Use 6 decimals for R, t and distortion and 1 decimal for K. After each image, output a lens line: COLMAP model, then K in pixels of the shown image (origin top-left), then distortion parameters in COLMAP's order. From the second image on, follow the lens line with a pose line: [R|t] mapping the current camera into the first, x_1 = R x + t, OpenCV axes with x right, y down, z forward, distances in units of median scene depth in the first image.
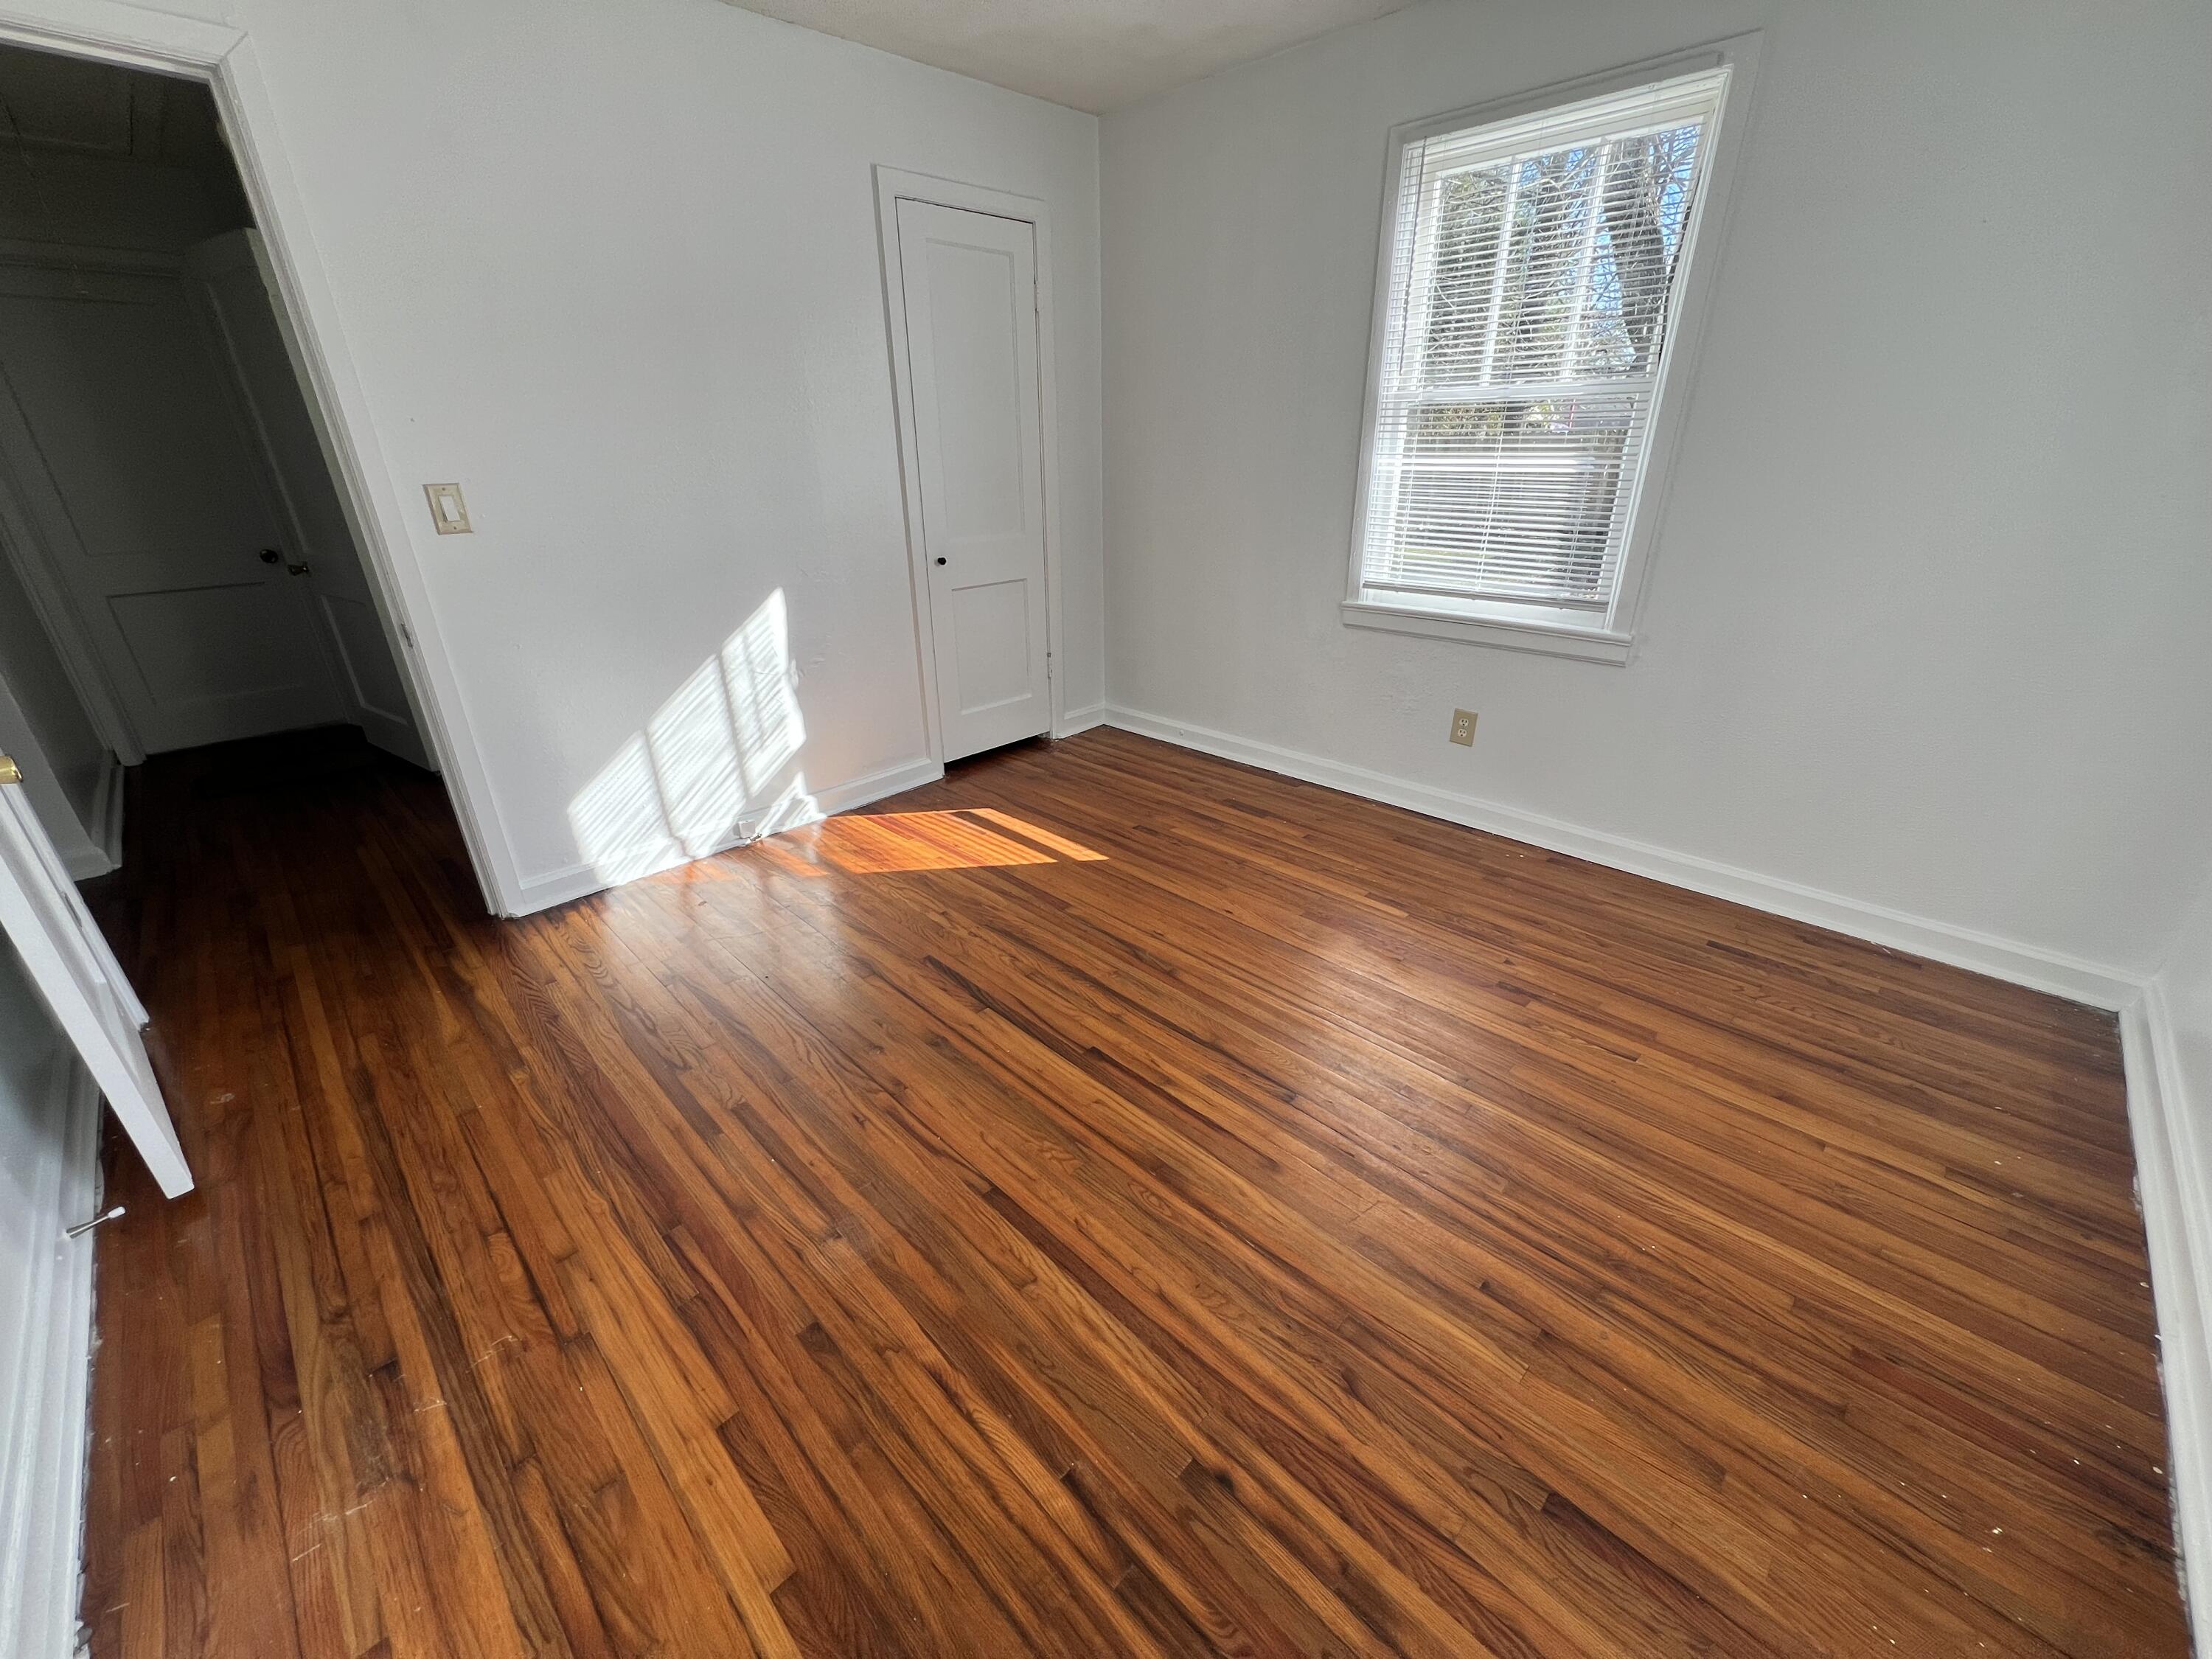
lens RADIAL K [[880.6, 0, 1106.0], [0, 880.6, 829.5], [0, 0, 1]] dist [-0.000149, -0.000145]
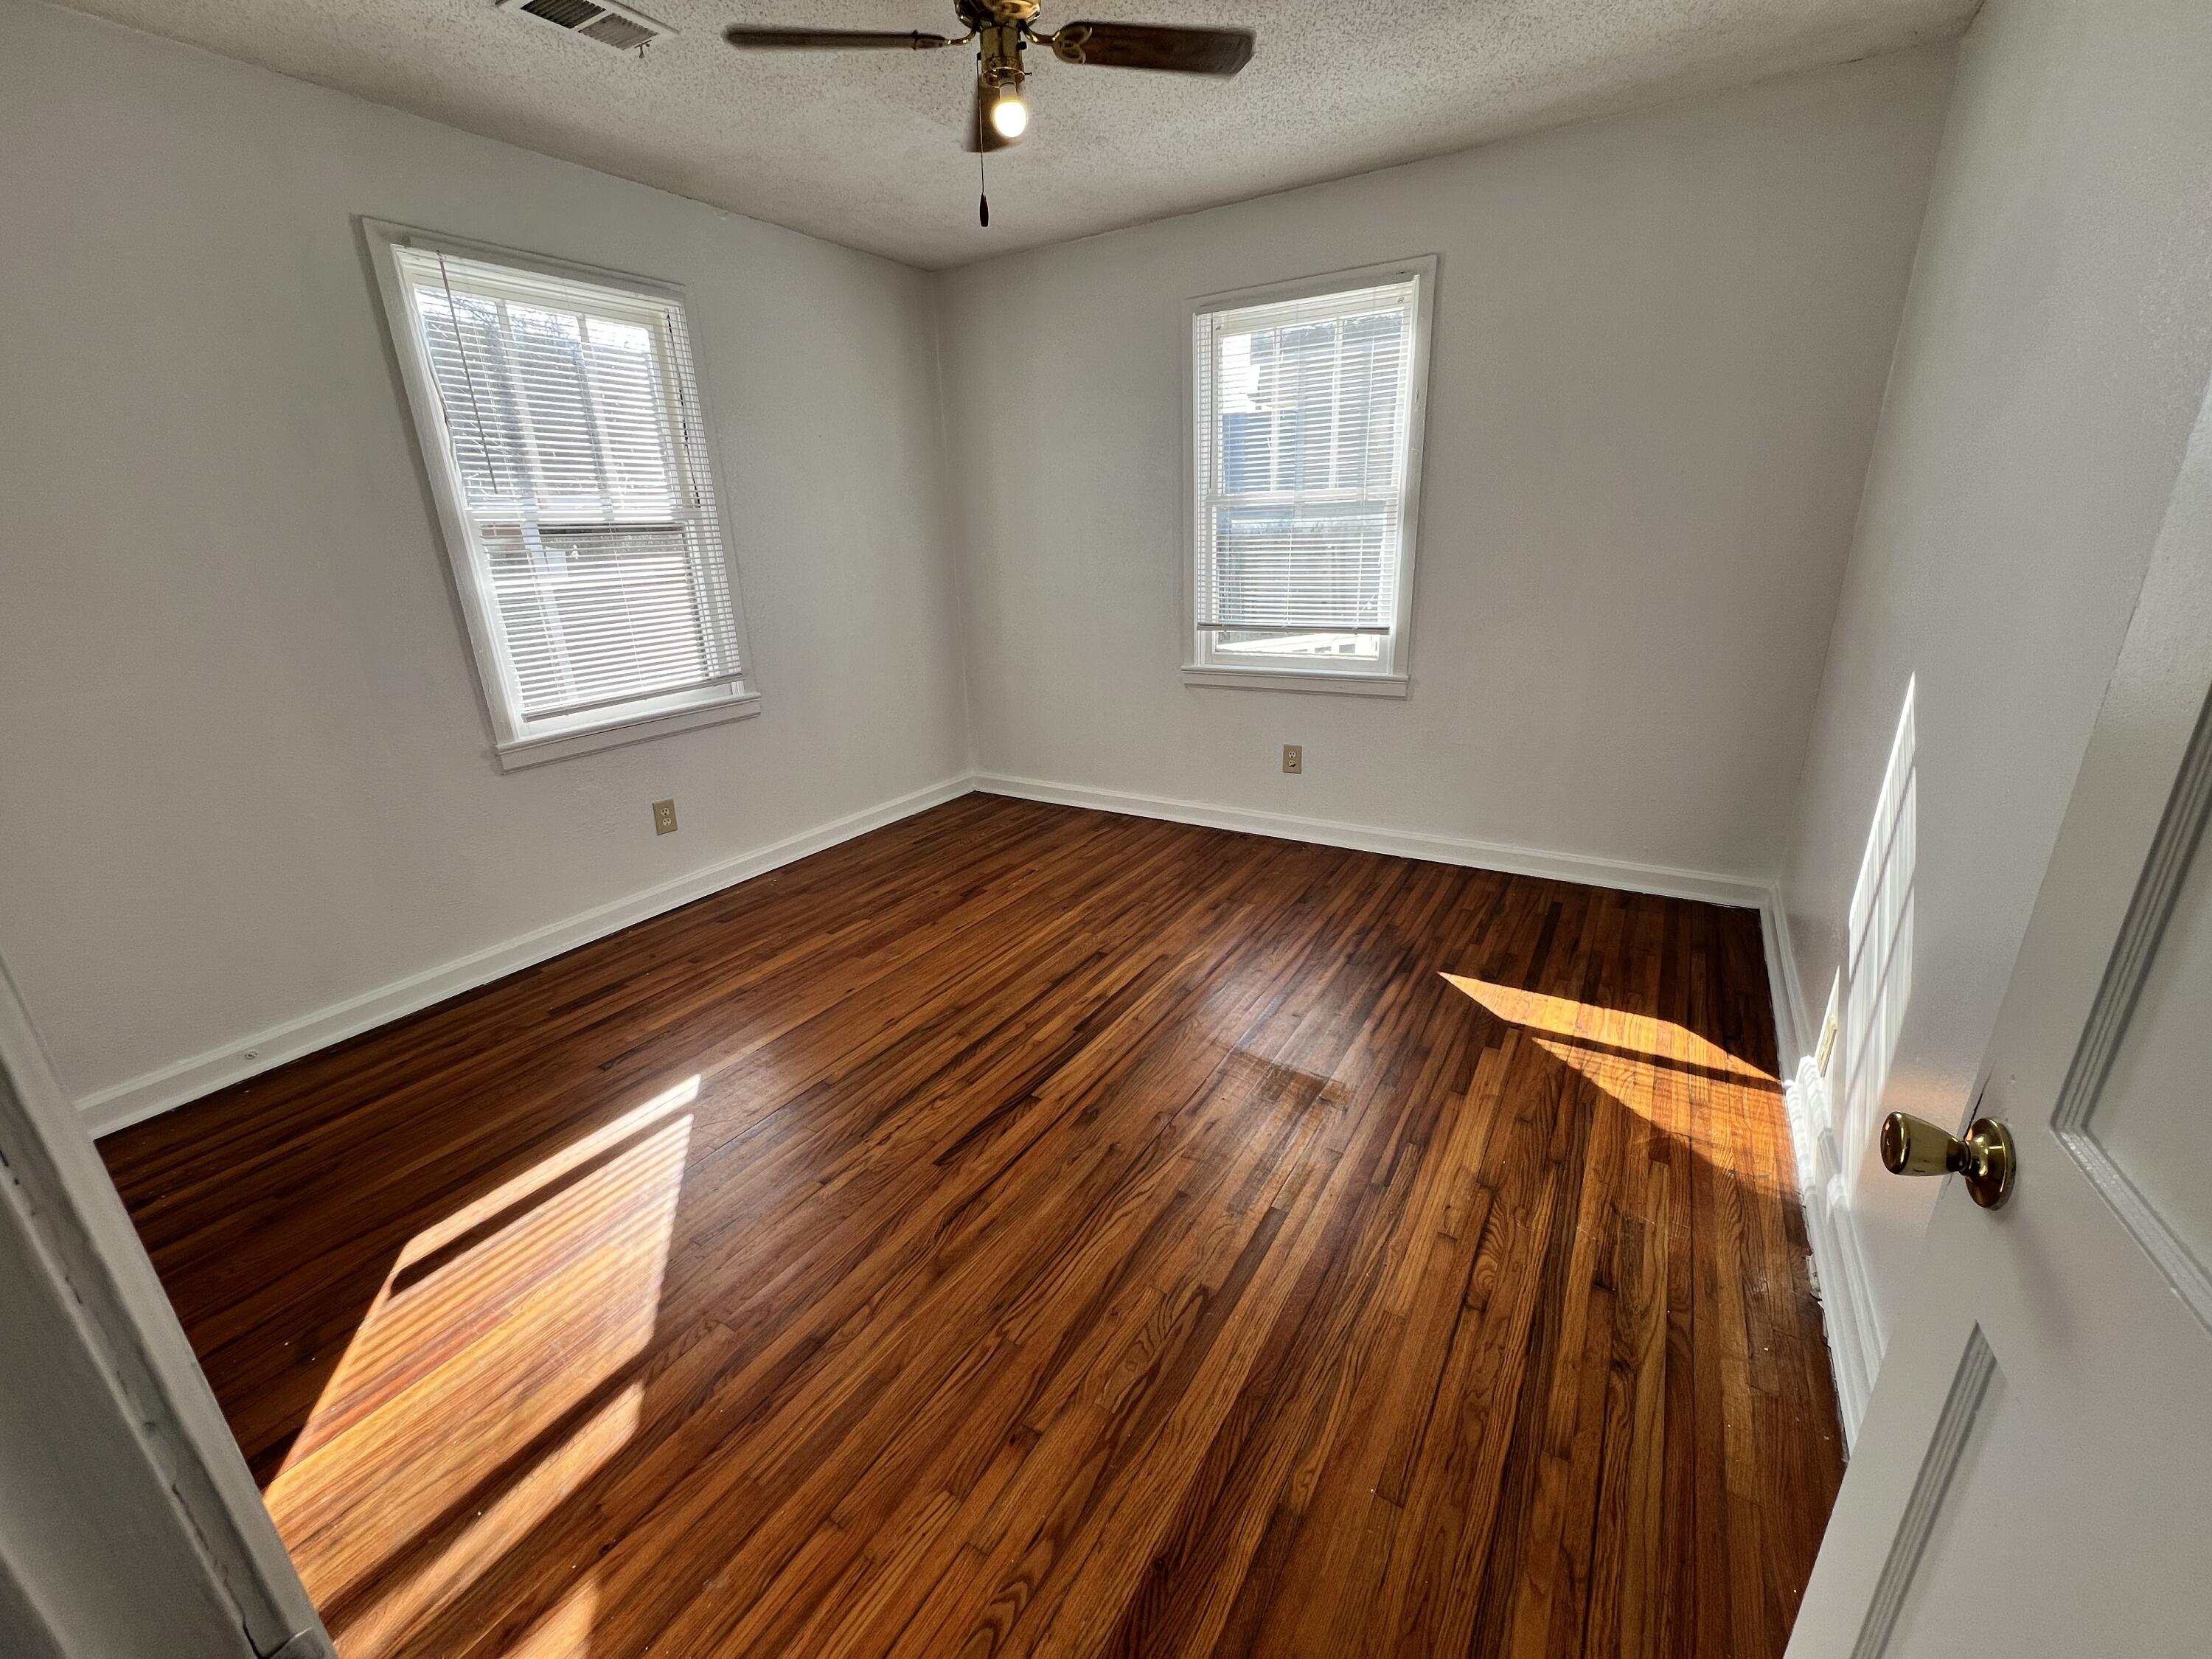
lens RADIAL K [[880.6, 0, 1106.0], [0, 880.6, 829.5], [0, 0, 1]] dist [-0.000149, -0.000145]
pose [[-0.222378, -0.296431, 0.928804, -1.054034], [0.432578, 0.823756, 0.366474, -0.393771], [-0.873741, 0.483276, -0.054956, 0.902286]]
